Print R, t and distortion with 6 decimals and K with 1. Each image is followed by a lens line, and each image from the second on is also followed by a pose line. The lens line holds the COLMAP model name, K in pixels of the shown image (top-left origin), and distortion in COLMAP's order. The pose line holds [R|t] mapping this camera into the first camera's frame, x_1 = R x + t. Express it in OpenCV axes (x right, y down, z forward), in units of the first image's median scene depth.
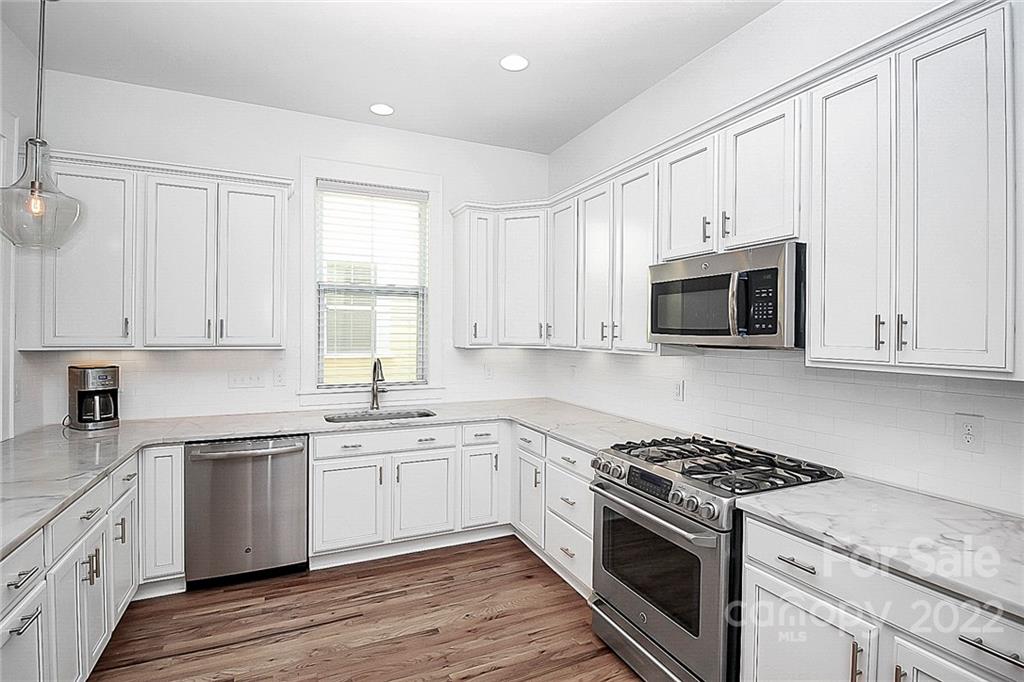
lens RADIAL K [[479.1, 0, 506.9], [0, 479.1, 333.0], [0, 0, 1]] dist [-0.001350, -0.014192]
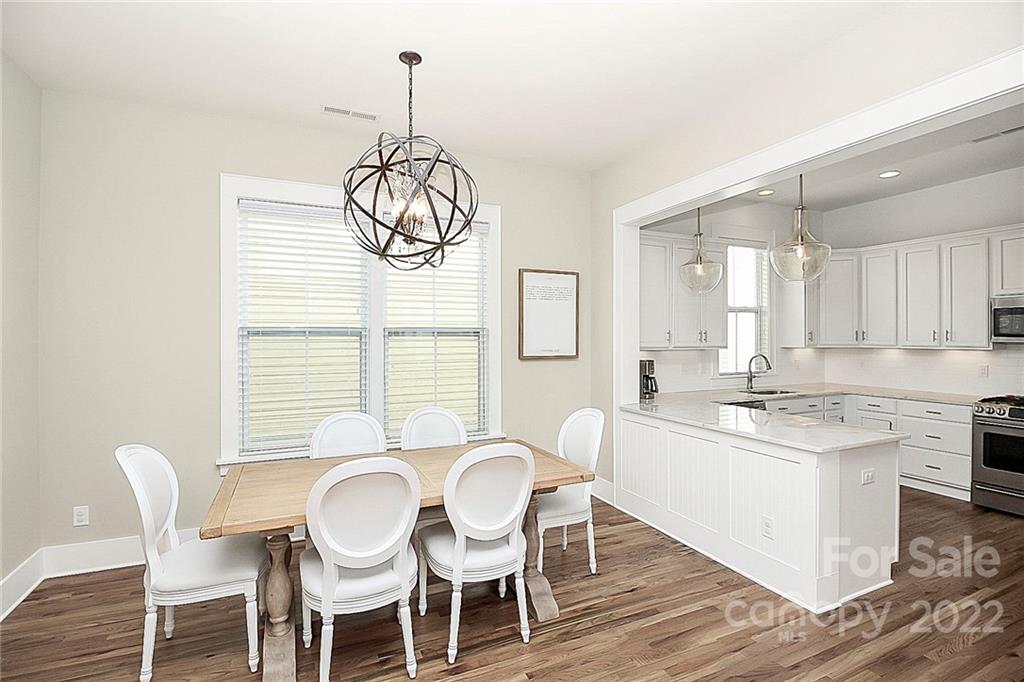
lens RADIAL K [[479.1, 0, 506.9], [0, 479.1, 333.0], [0, 0, 1]] dist [-0.001350, -0.014192]
pose [[0.999908, -0.007600, 0.011278, -1.189732], [0.007727, 0.999907, -0.011240, -0.005325], [-0.011192, 0.011326, 0.999873, -0.563933]]
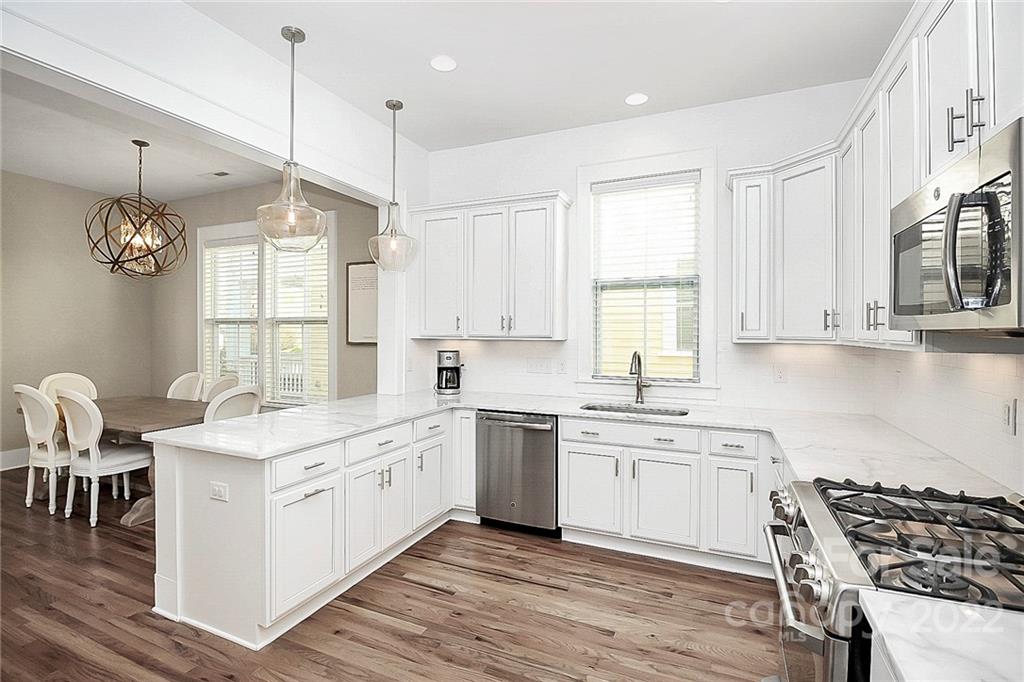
lens RADIAL K [[479.1, 0, 506.9], [0, 479.1, 333.0], [0, 0, 1]] dist [-0.001350, -0.014192]
pose [[0.670903, -0.000647, -0.741545, 0.325655], [-0.001175, 0.999997, -0.001935, 0.019302], [0.741545, 0.002170, 0.670900, 0.157549]]
